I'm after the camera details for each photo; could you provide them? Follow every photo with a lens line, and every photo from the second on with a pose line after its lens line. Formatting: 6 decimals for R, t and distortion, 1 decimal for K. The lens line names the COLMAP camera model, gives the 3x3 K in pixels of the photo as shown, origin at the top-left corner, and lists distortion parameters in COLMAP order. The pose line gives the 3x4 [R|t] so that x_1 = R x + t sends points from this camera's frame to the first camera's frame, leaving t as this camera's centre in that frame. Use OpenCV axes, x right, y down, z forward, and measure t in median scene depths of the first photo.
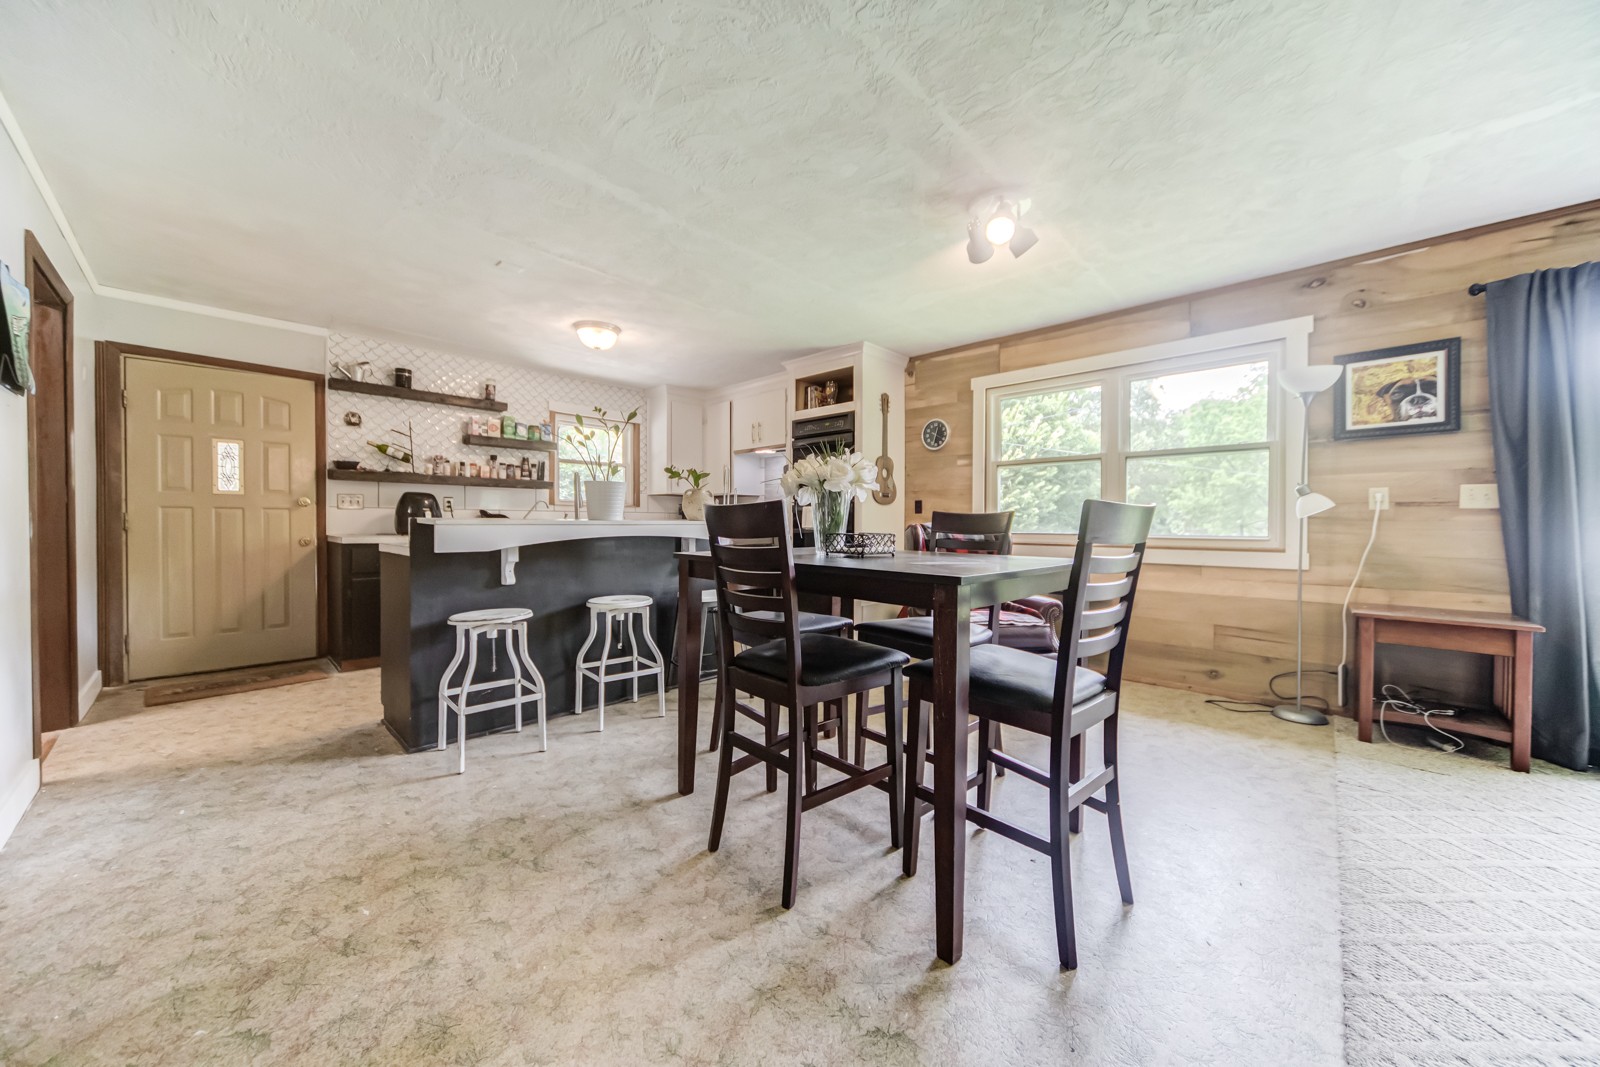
lens RADIAL K [[573.6, 0, 774.7], [0, 573.6, 523.7], [0, 0, 1]] dist [-0.000118, -0.000240]
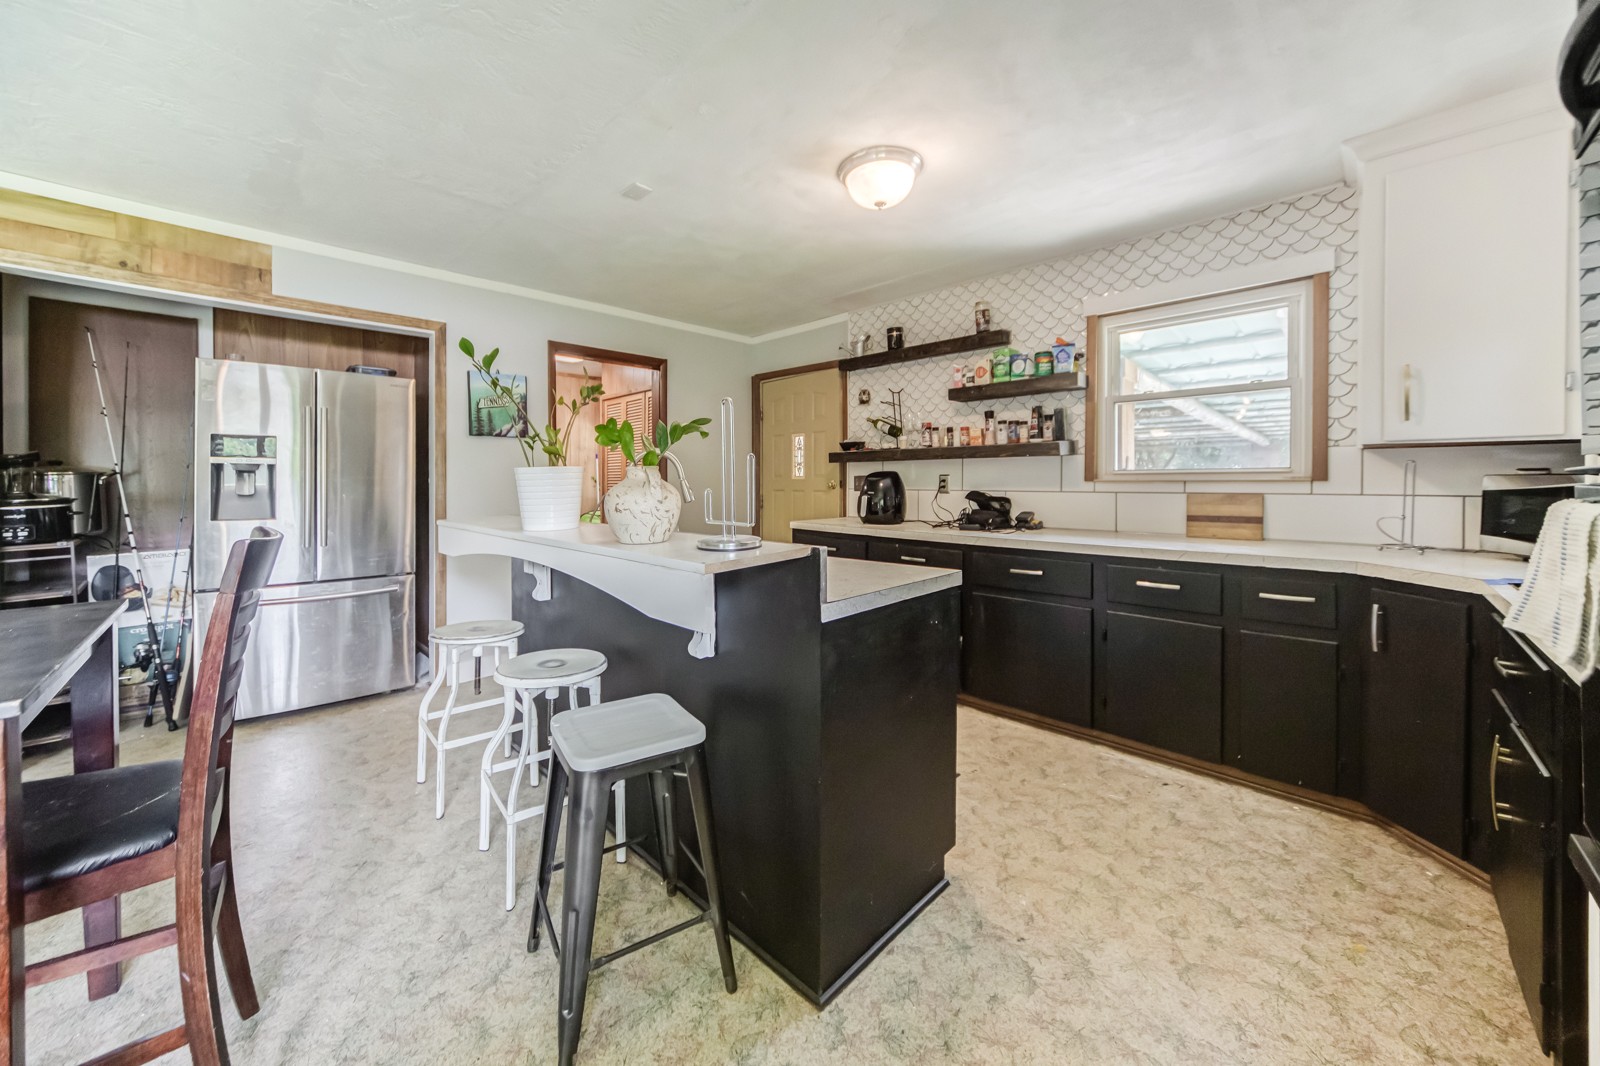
lens RADIAL K [[573.6, 0, 814.7], [0, 573.6, 488.7], [0, 0, 1]] dist [-0.000118, -0.000240]
pose [[0.042377, 0.009893, -0.999053, 0.241832], [0.003318, 0.999944, 0.010042, -0.042008], [0.999096, -0.003741, 0.042342, 0.951156]]
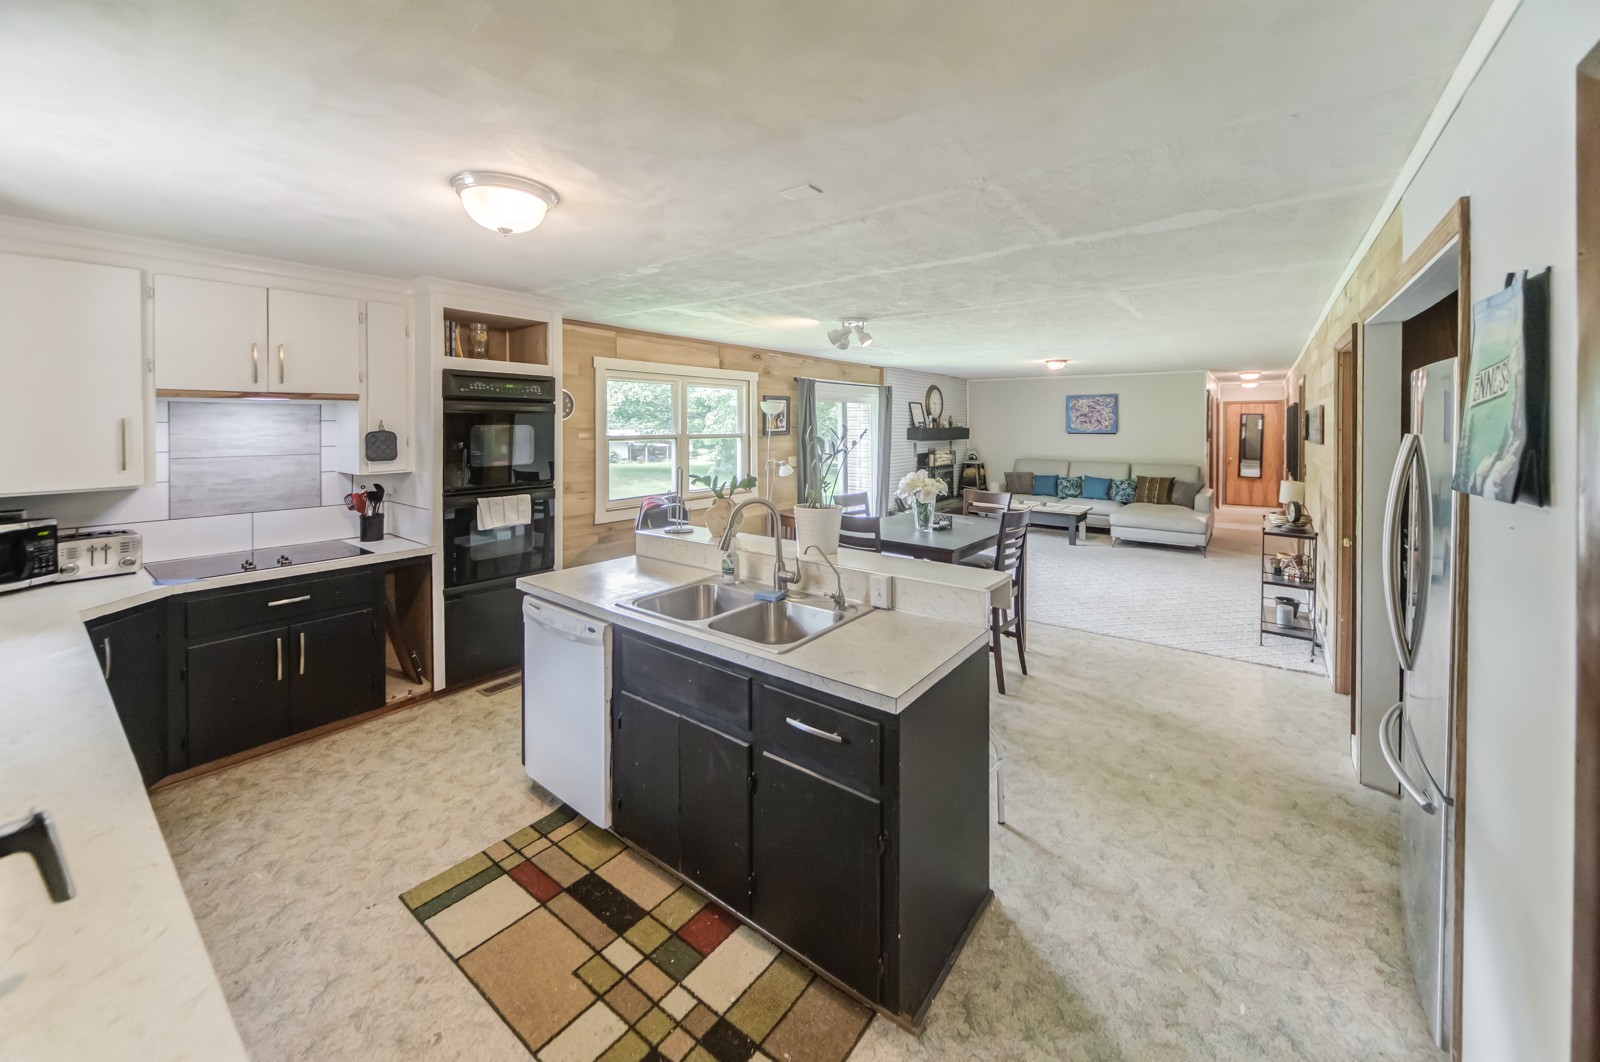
lens RADIAL K [[573.6, 0, 828.6], [0, 573.6, 432.3], [0, 0, 1]] dist [-0.000118, -0.000240]
pose [[-0.146309, -0.017839, 0.989078, -0.839743], [0.005004, 0.999811, 0.018773, -0.150120], [-0.989226, 0.007696, -0.146192, 0.817716]]
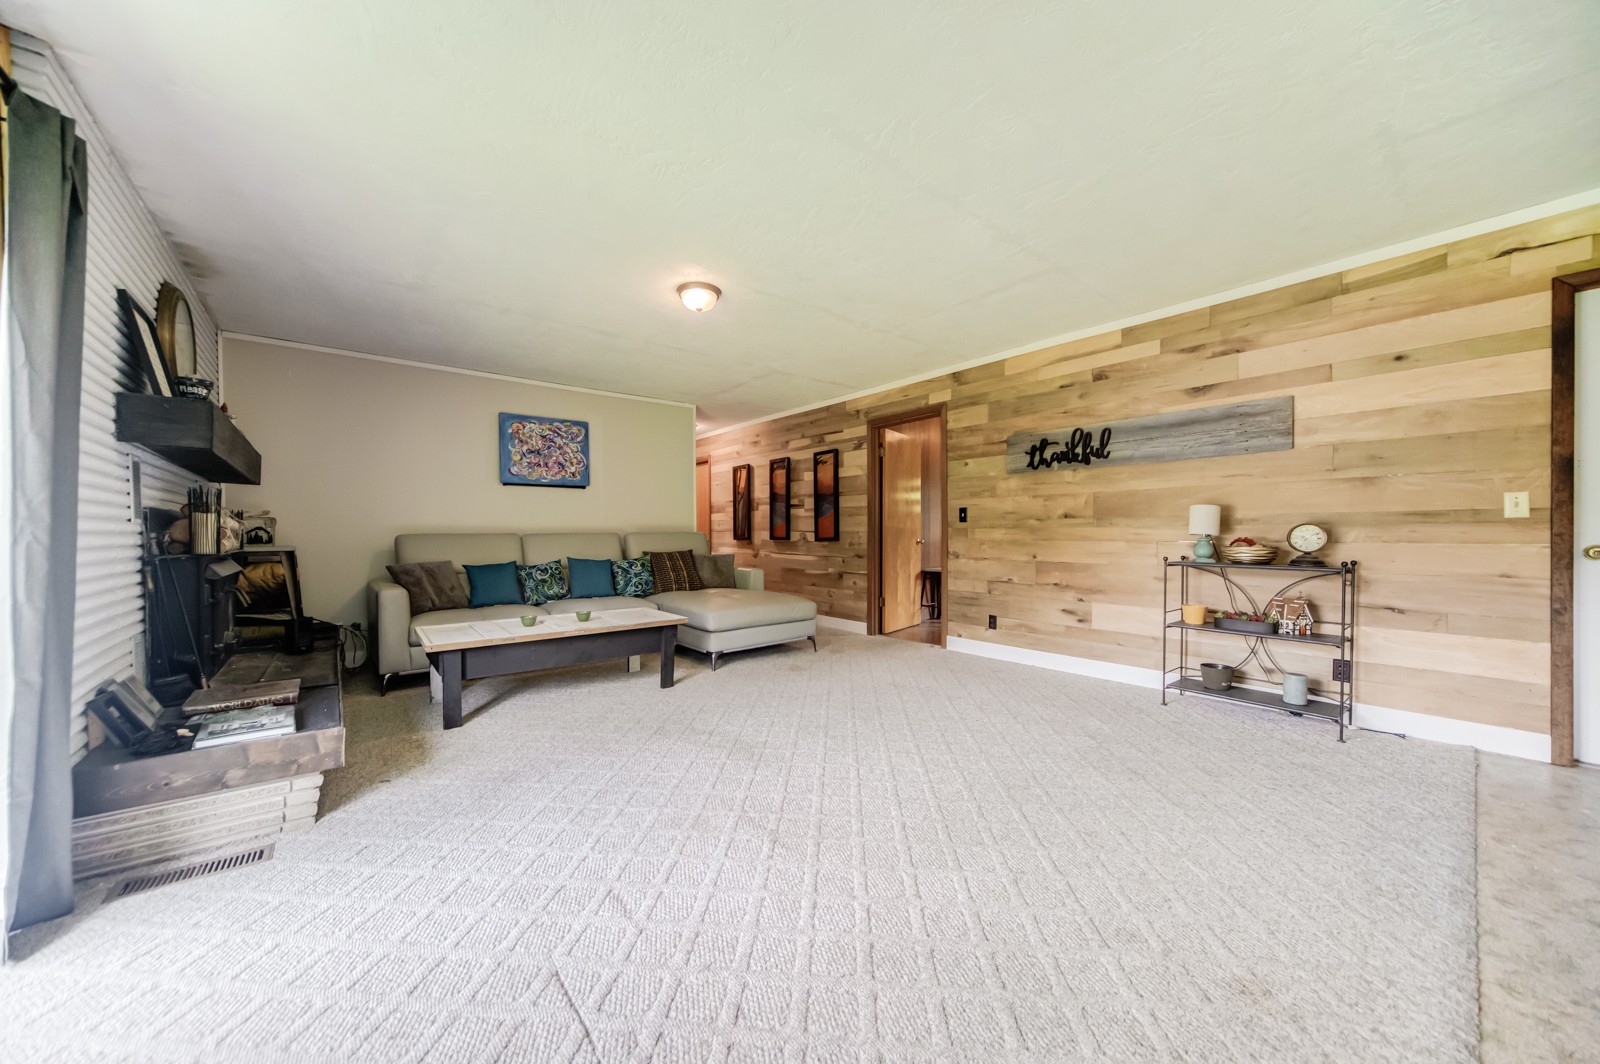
lens RADIAL K [[541.7, 0, 765.7], [0, 541.7, 534.7], [0, 0, 1]] dist [-0.002307, 0.000176]
pose [[-0.994225, 0.000507, 0.107315, 0.637619], [0.001553, 0.999952, 0.009656, 0.001347], [-0.107305, 0.009767, -0.994178, 0.617439]]
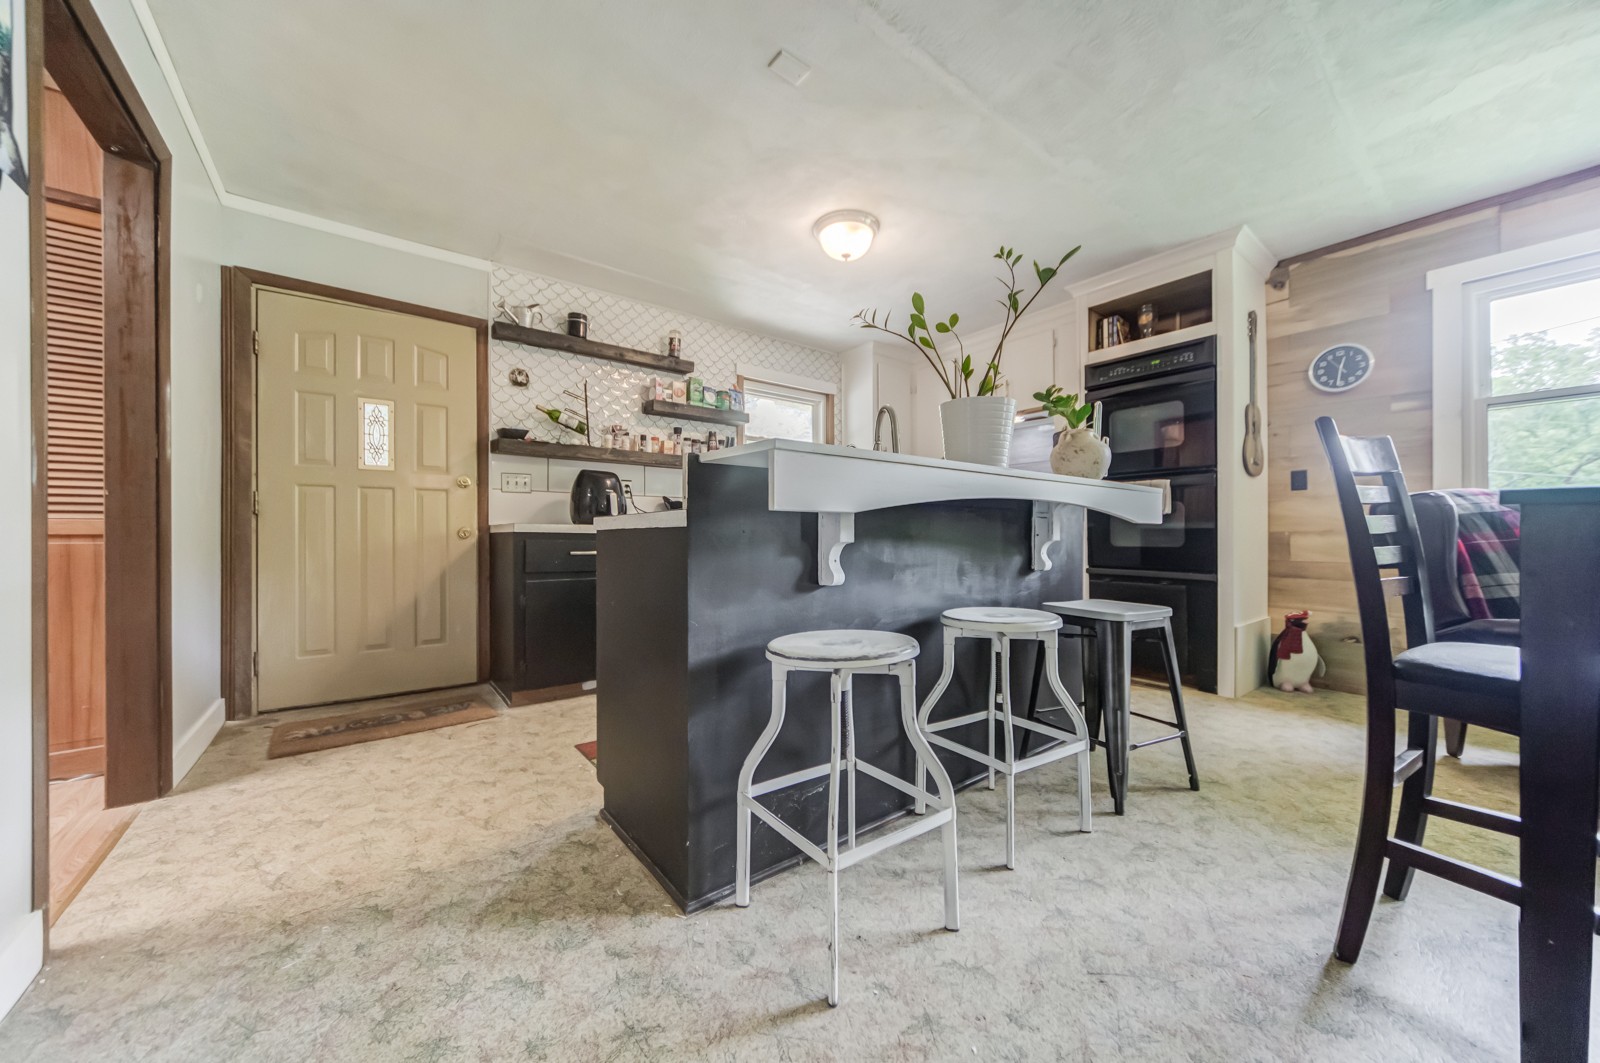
lens RADIAL K [[573.6, 0, 791.2], [0, 573.6, 529.1], [0, 0, 1]] dist [-0.000118, -0.000240]
pose [[0.990609, -0.006290, -0.136582, -0.287047], [0.004166, 0.999866, -0.015828, 0.041033], [0.136663, 0.015111, 0.990502, 0.304623]]
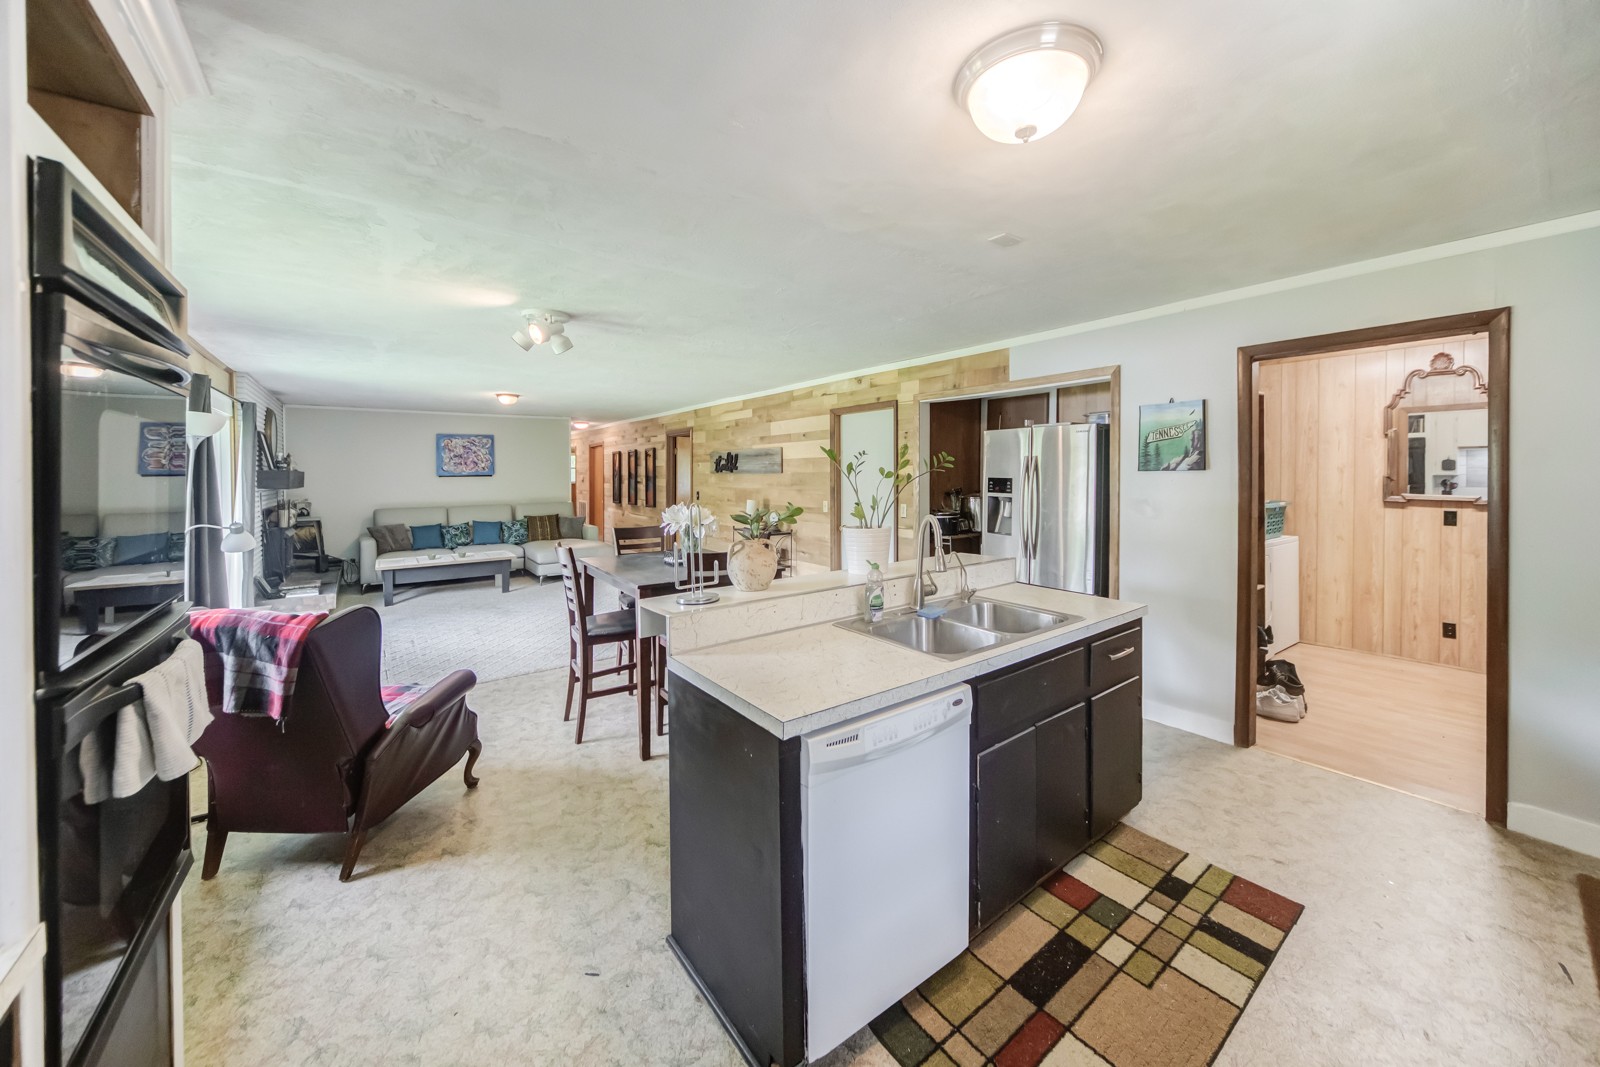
lens RADIAL K [[589.4, 0, 763.6], [0, 589.4, 458.3], [0, 0, 1]] dist [0.001737, -0.001138]
pose [[-0.983329, 0.011291, 0.181482, -0.222286], [0.008675, 0.999847, -0.015197, -0.120951], [-0.181626, -0.013370, -0.983277, 1.404842]]
